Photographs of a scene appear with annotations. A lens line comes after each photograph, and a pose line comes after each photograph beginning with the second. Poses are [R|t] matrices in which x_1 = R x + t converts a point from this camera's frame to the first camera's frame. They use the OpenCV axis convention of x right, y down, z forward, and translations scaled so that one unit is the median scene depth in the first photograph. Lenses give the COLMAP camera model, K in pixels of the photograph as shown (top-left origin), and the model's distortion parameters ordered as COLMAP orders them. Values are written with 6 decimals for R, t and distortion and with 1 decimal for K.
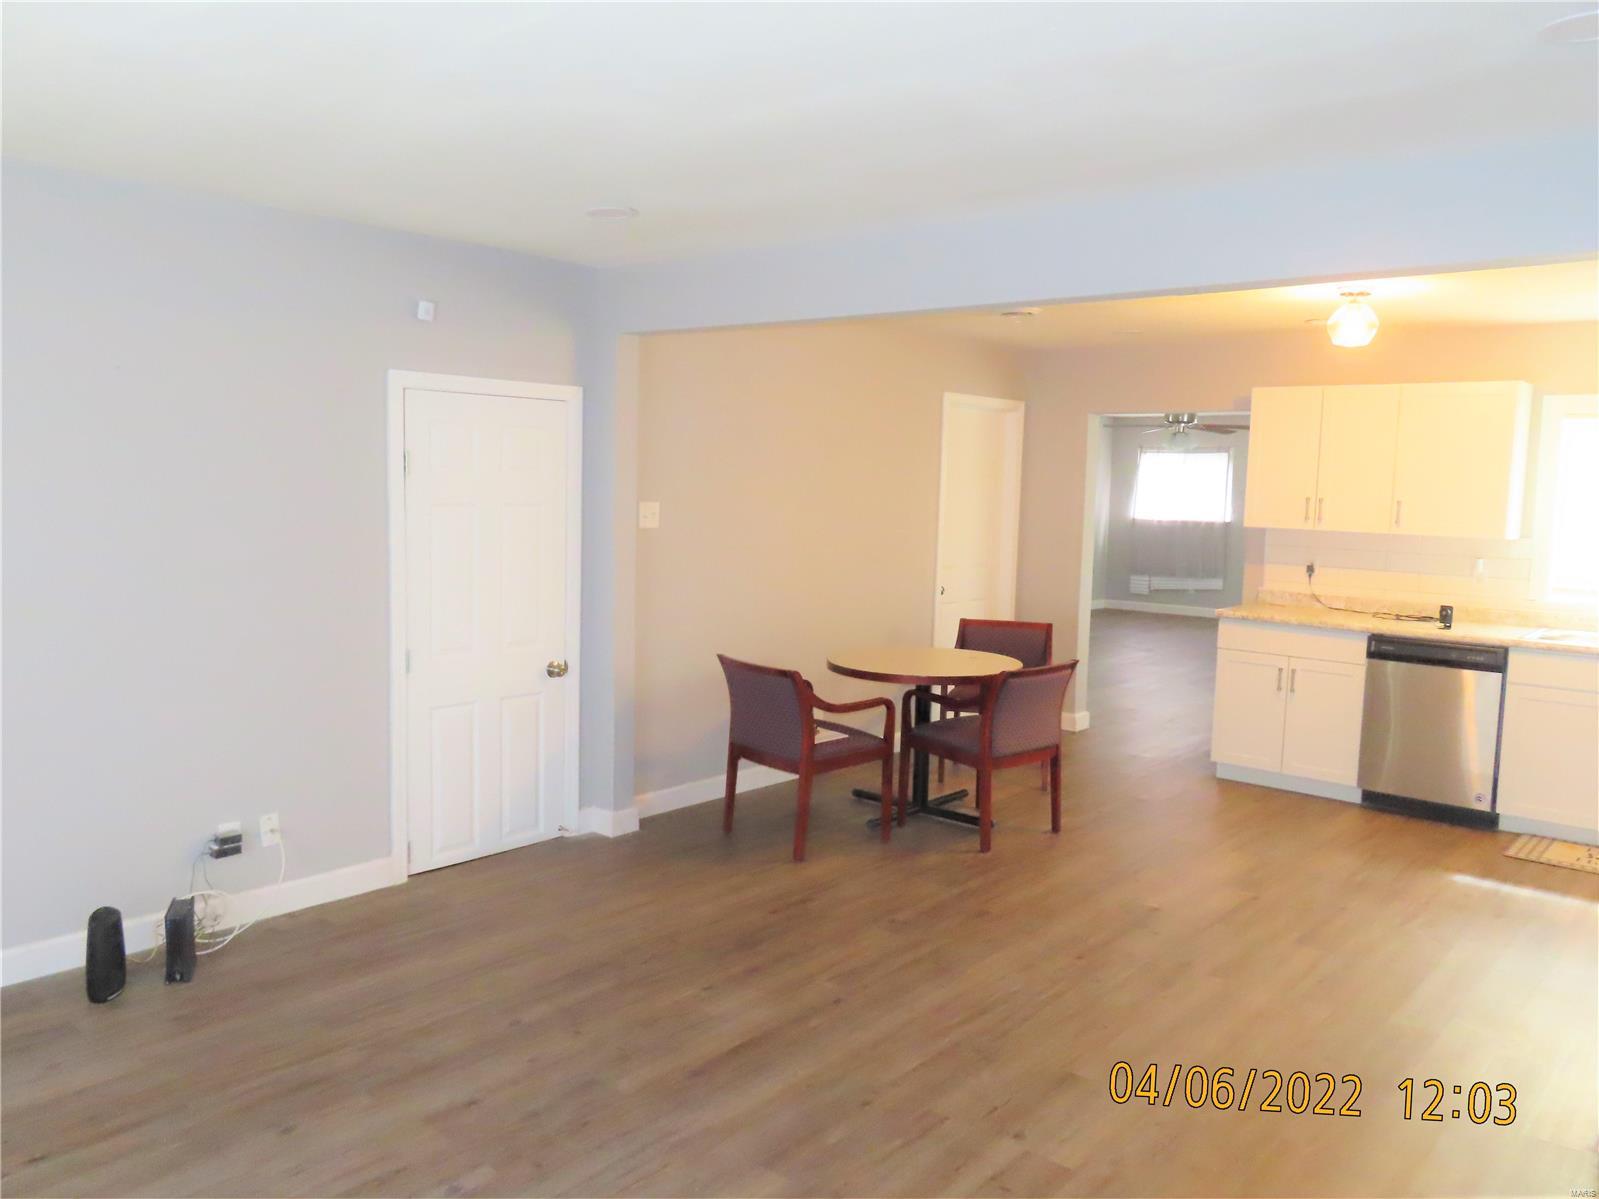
lens RADIAL K [[1145.5, 0, 799.5], [0, 1145.5, 599.5], [0, 0, 1]] dist [0.009725, 0.005545]
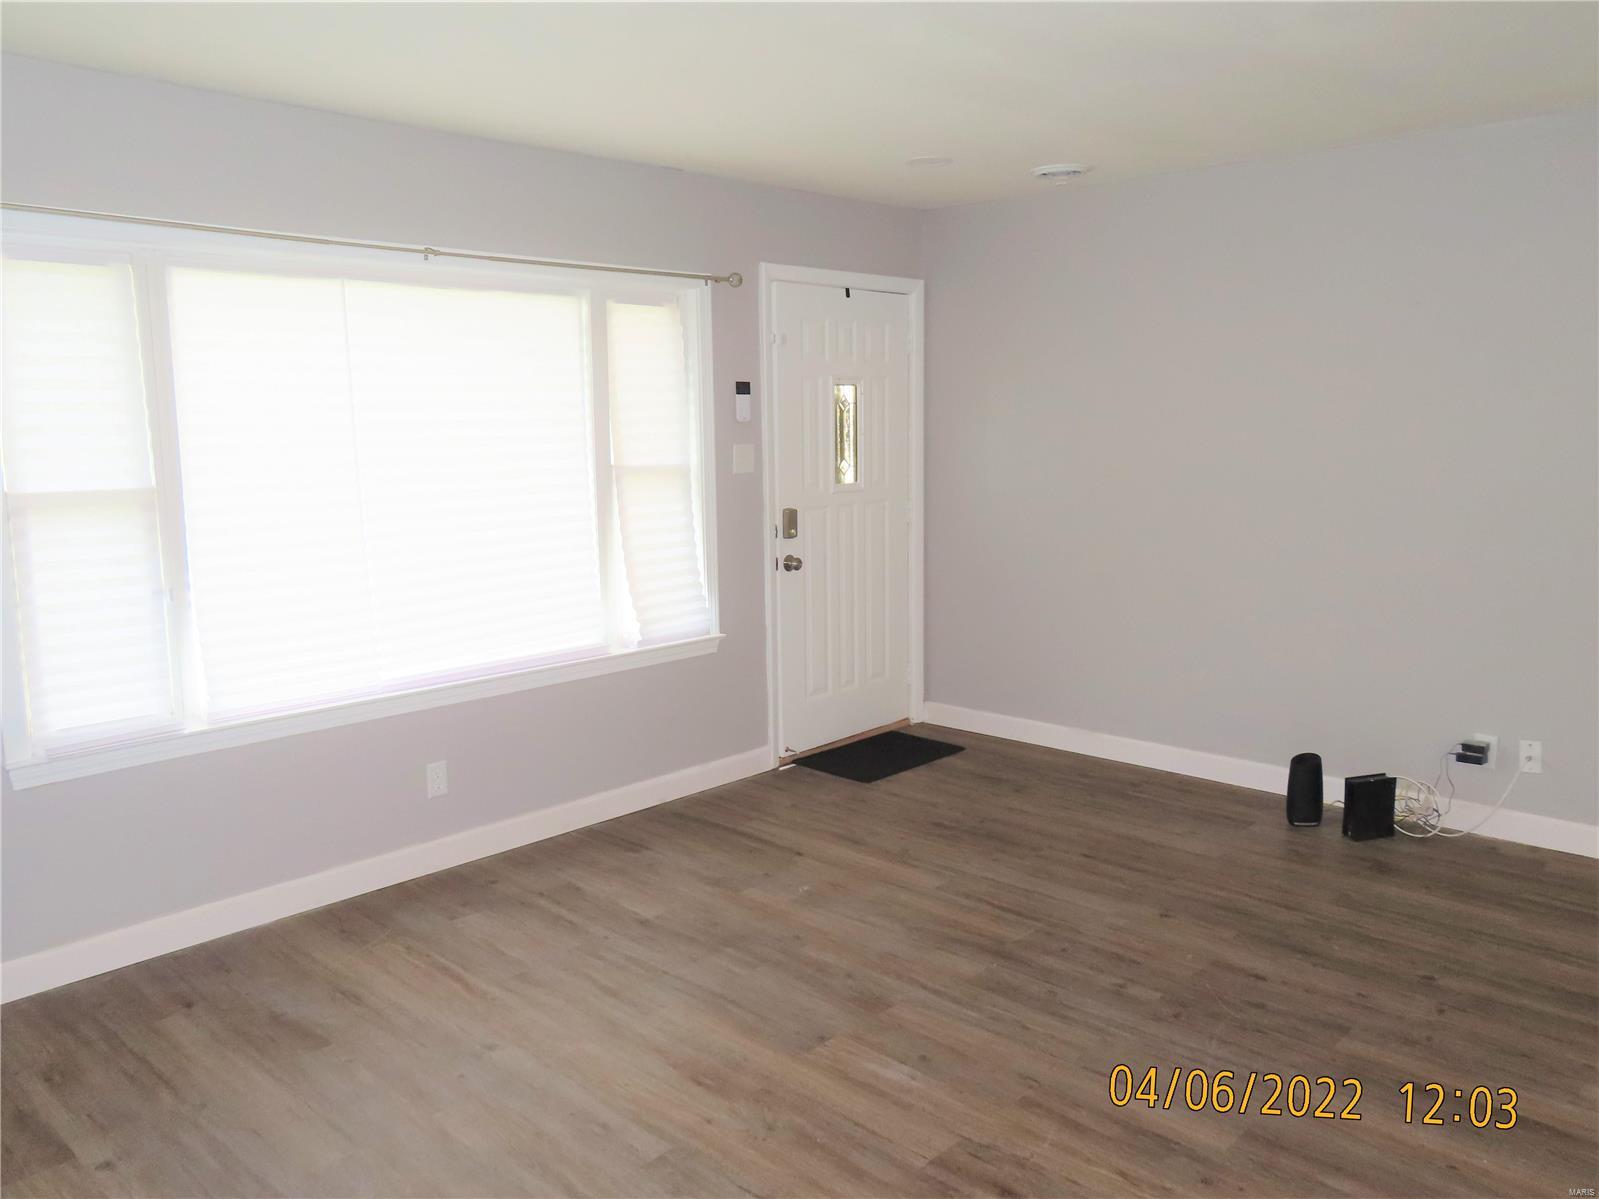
lens RADIAL K [[1181.7, 0, 806.9], [0, 1181.7, 598.8], [0, 0, 1]] dist [-0.014165, 0.002977]
pose [[-0.039565, 0.117514, -0.992283, 0.703178], [-0.073859, 0.990000, 0.120188, -0.007213], [0.996484, 0.078045, -0.030490, 0.538396]]
